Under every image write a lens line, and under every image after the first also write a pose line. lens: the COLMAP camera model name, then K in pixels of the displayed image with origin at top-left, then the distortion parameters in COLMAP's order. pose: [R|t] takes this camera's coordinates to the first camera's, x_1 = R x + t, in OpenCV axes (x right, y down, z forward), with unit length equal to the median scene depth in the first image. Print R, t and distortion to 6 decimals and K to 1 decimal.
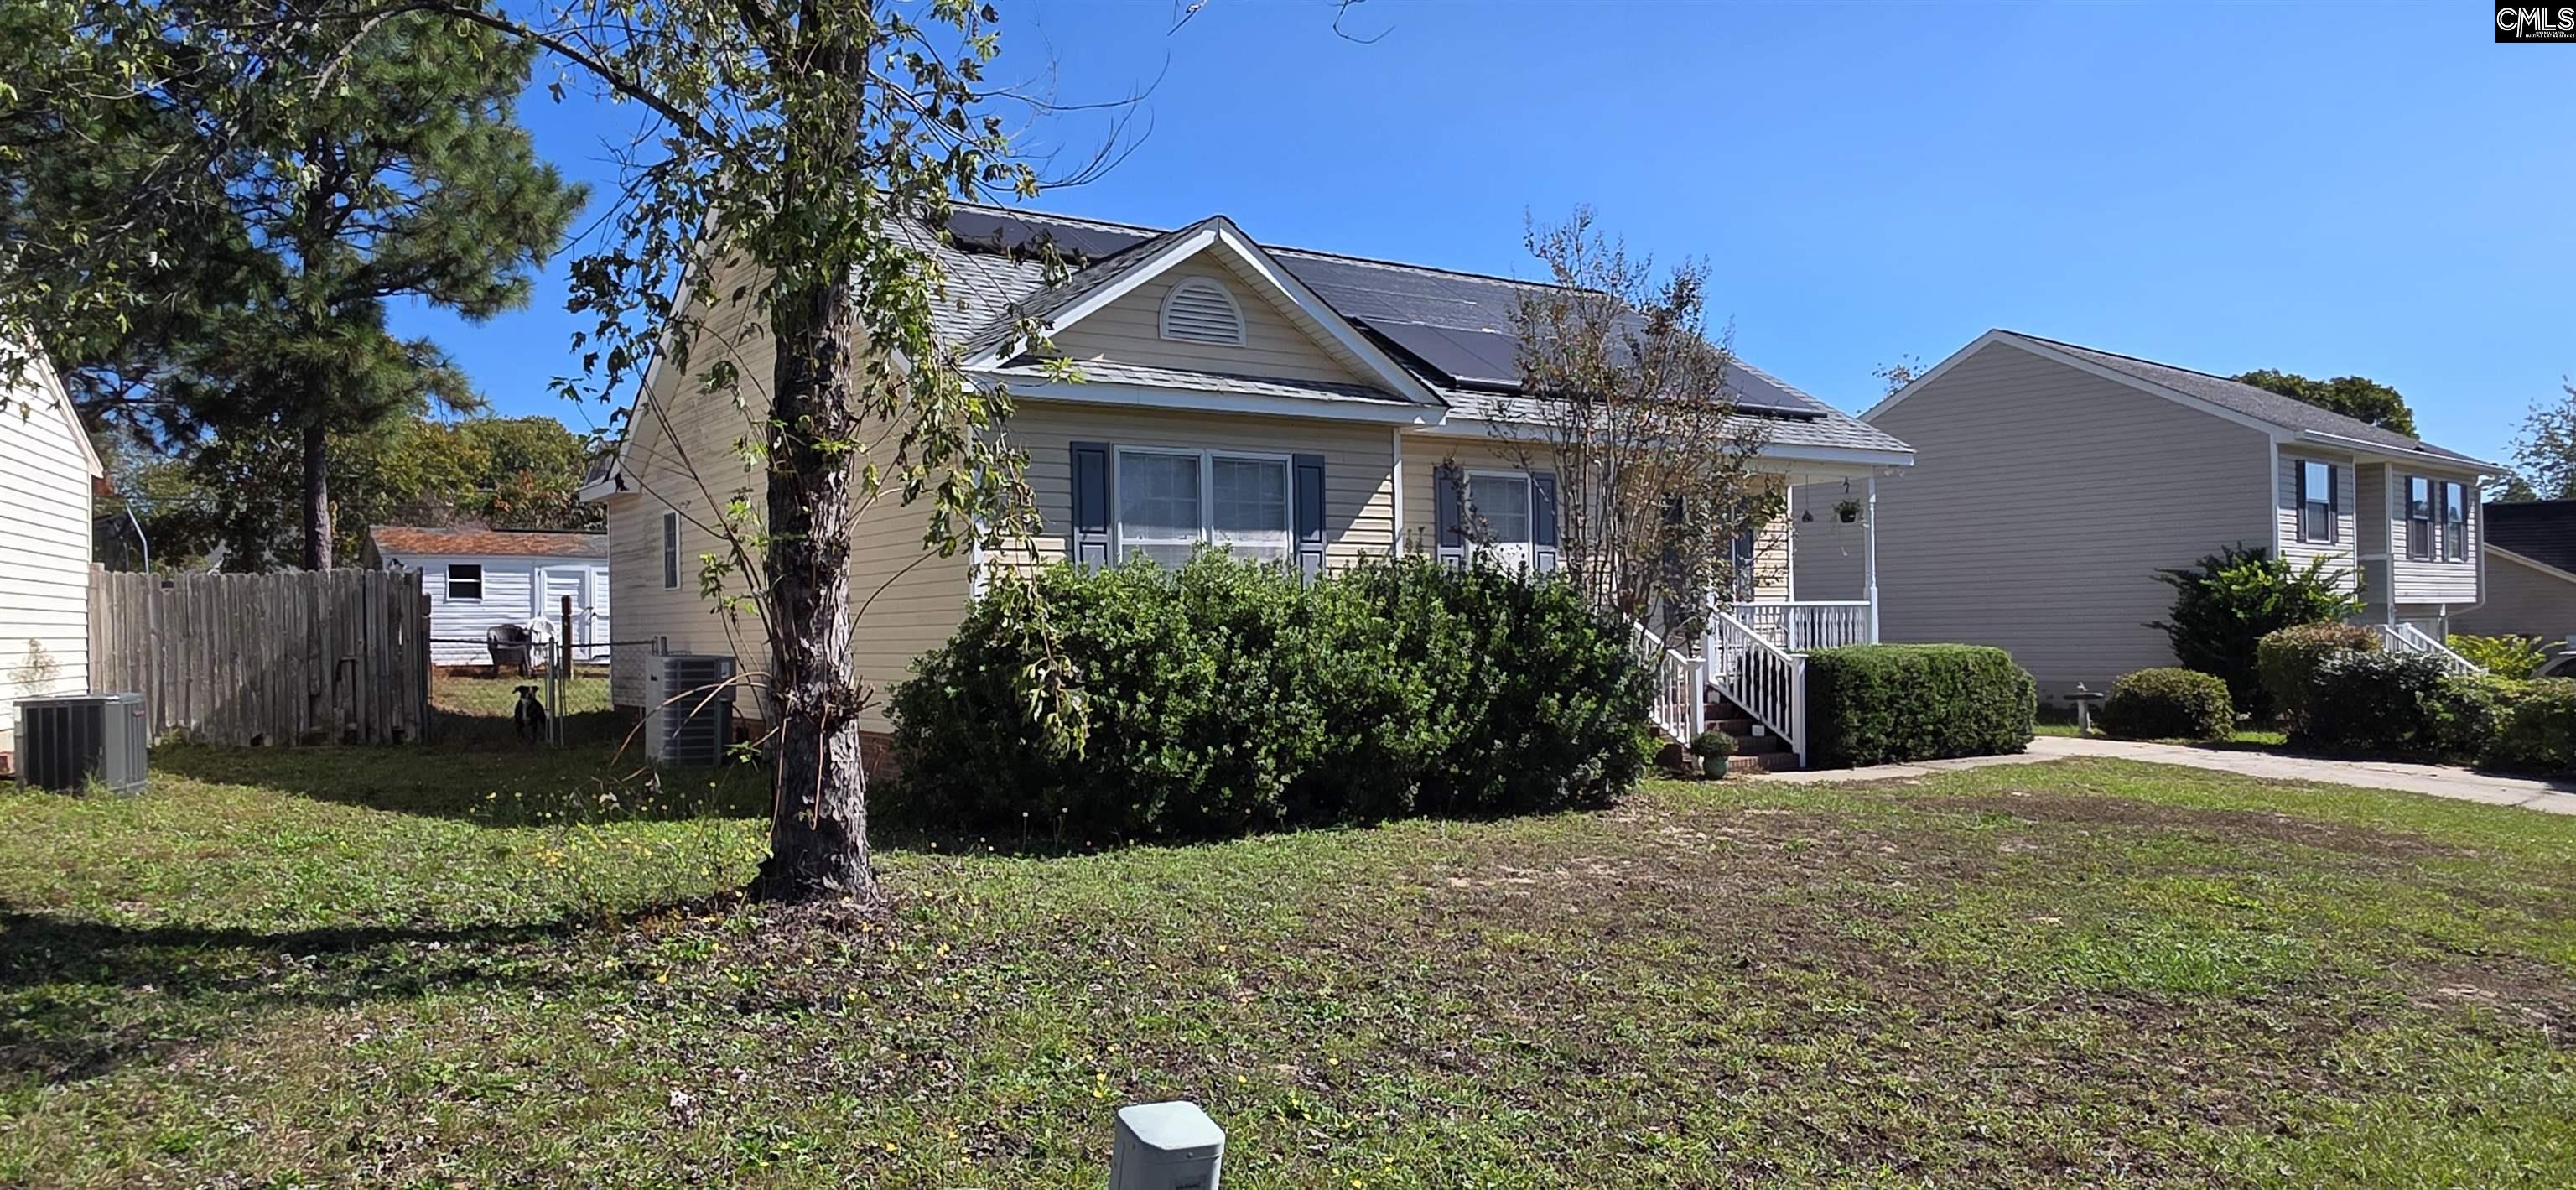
lens RADIAL K [[1635.7, 0, 1255.5], [0, 1635.7, 600.4], [0, 0, 1]] dist [0.002244, -0.005281]
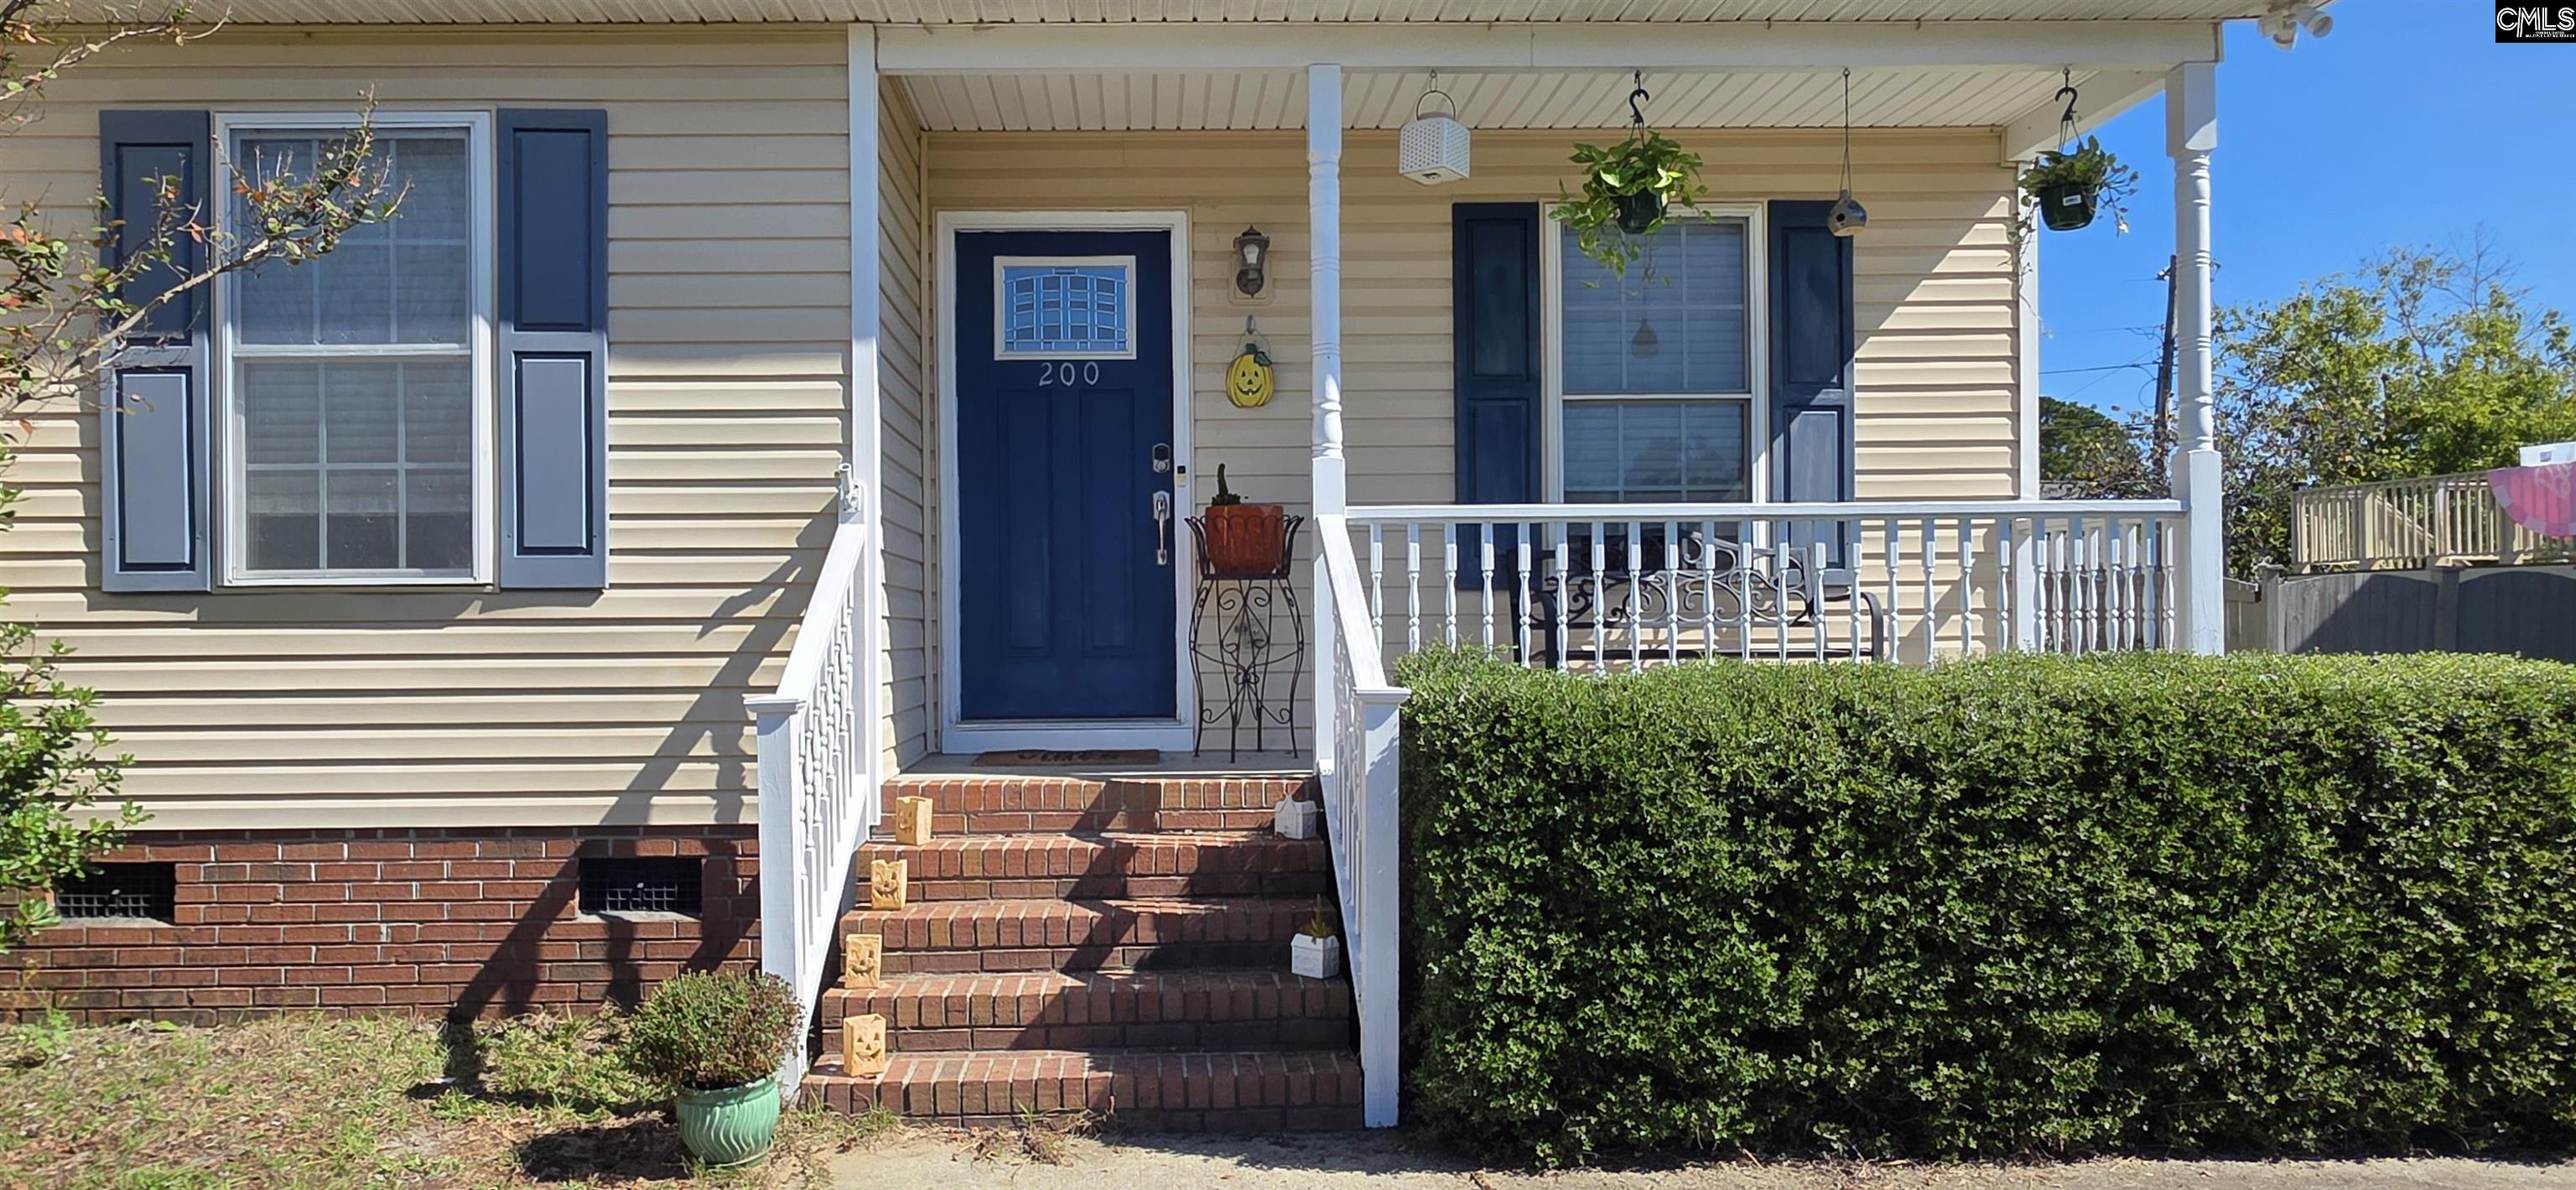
lens RADIAL K [[1635.7, 0, 1212.6], [0, 1635.7, 612.4], [0, 0, 1]] dist [0.002244, -0.005281]
pose [[0.835889, 0.003430, -0.548888, 0.558567], [0.005748, 0.999871, 0.015001, 0.021563], [0.548868, -0.015695, 0.835762, 0.954252]]
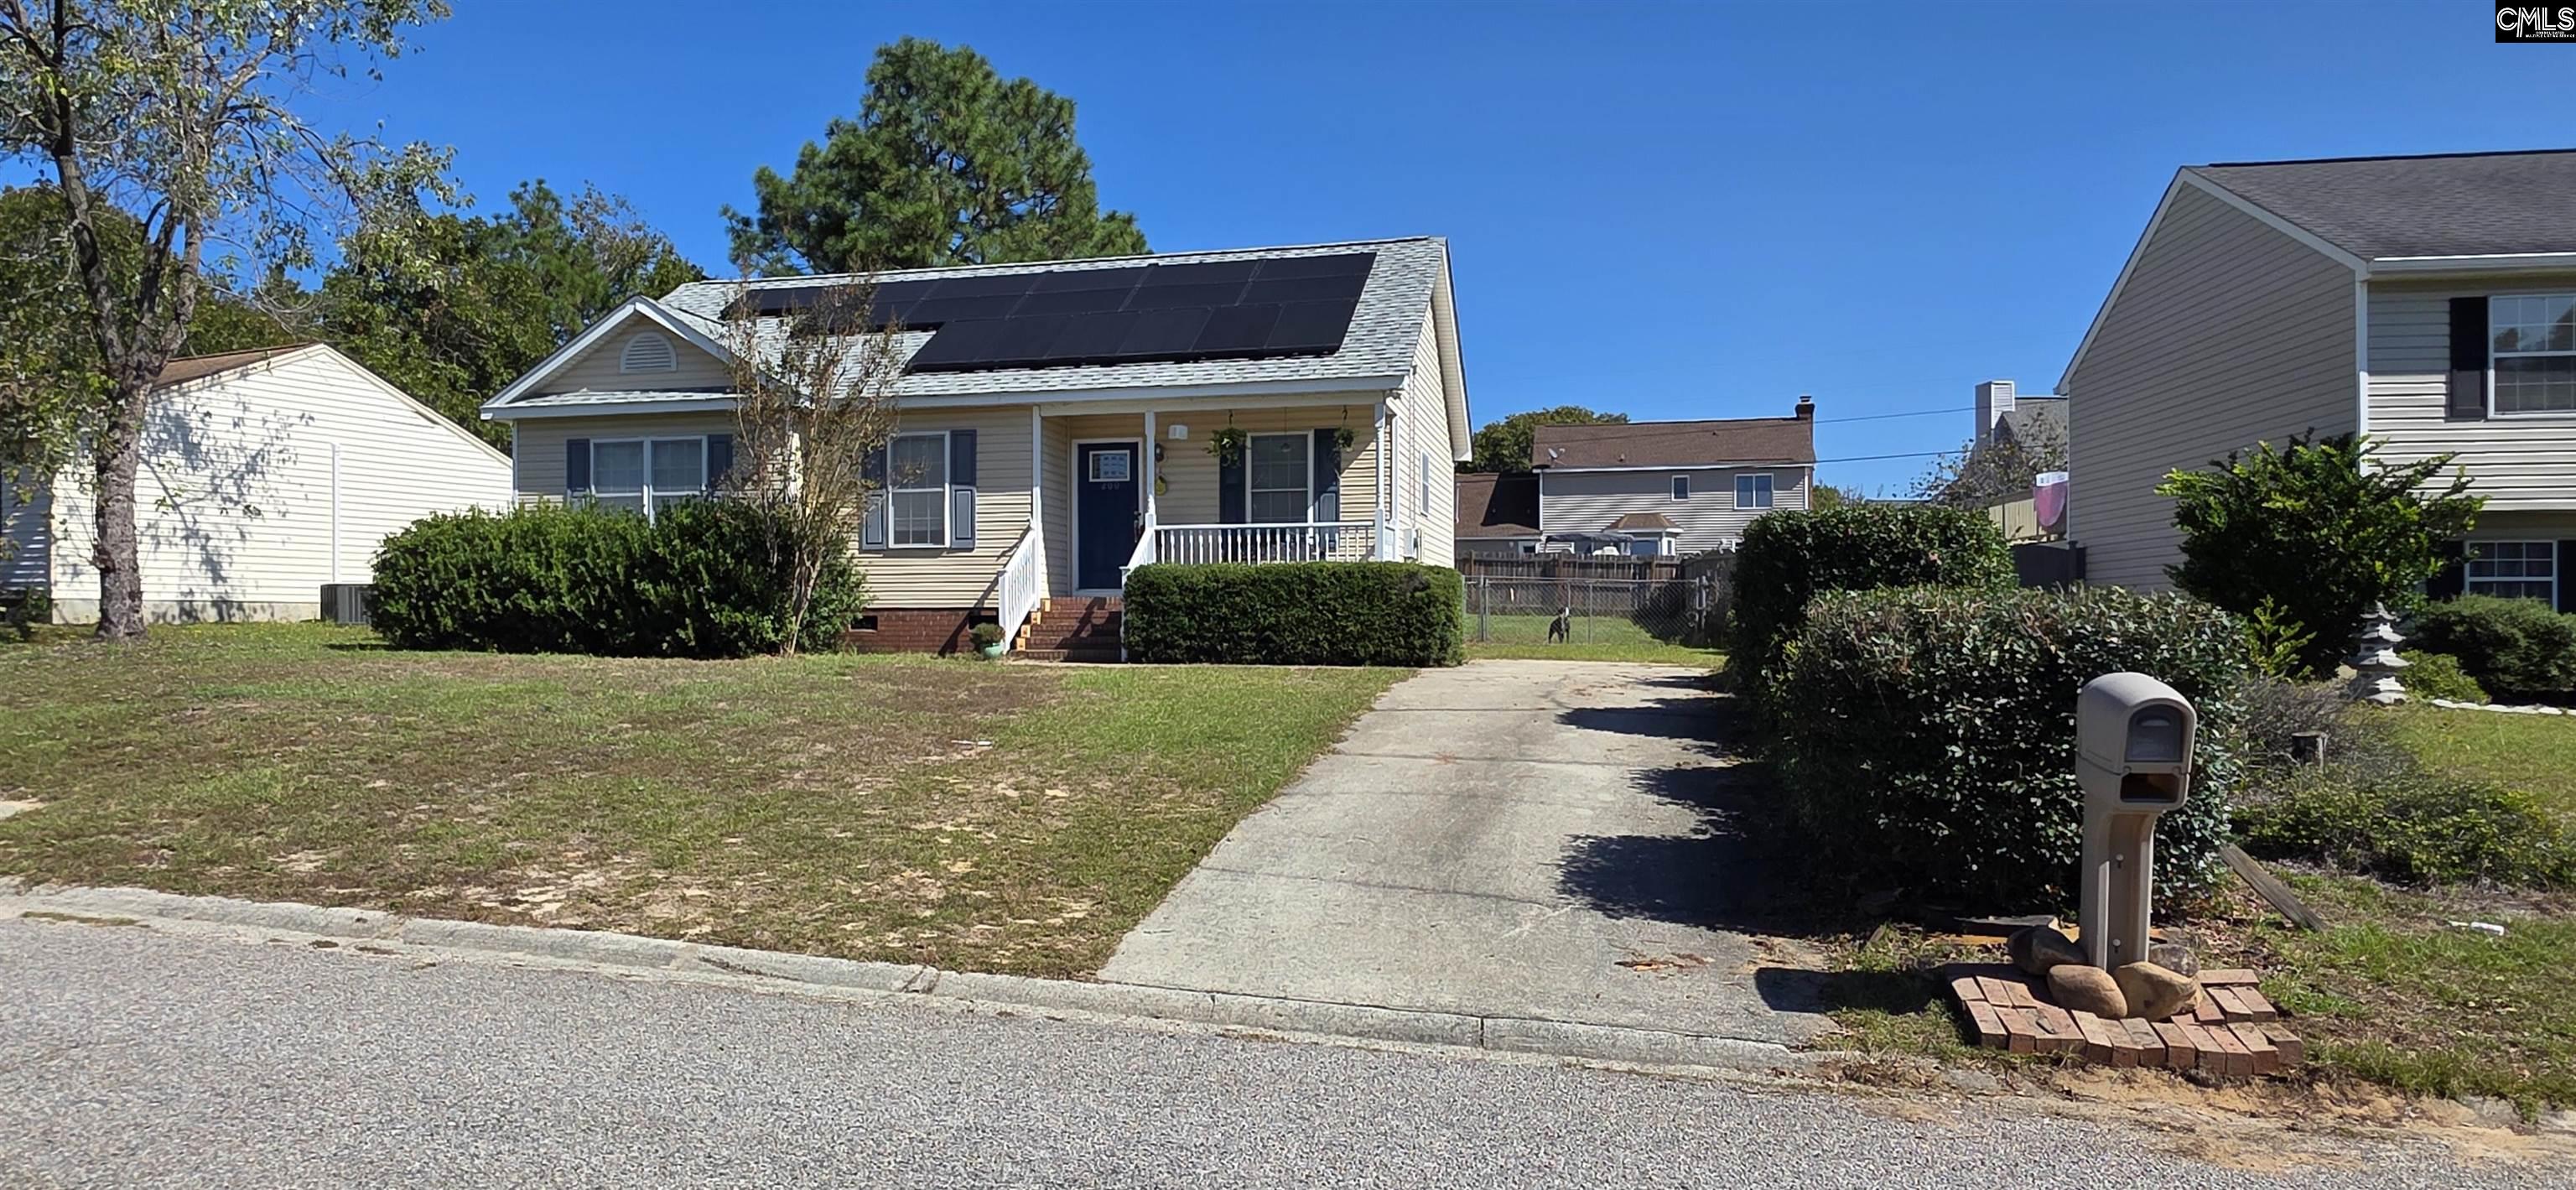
lens RADIAL K [[1635.7, 0, 1236.7], [0, 1635.7, 596.7], [0, 0, 1]] dist [0.002244, -0.005281]
pose [[0.665444, 0.001139, -0.746447, 1.559604], [0.004993, 0.999970, 0.005978, 0.059329], [0.746431, -0.007705, 0.665419, 0.345220]]
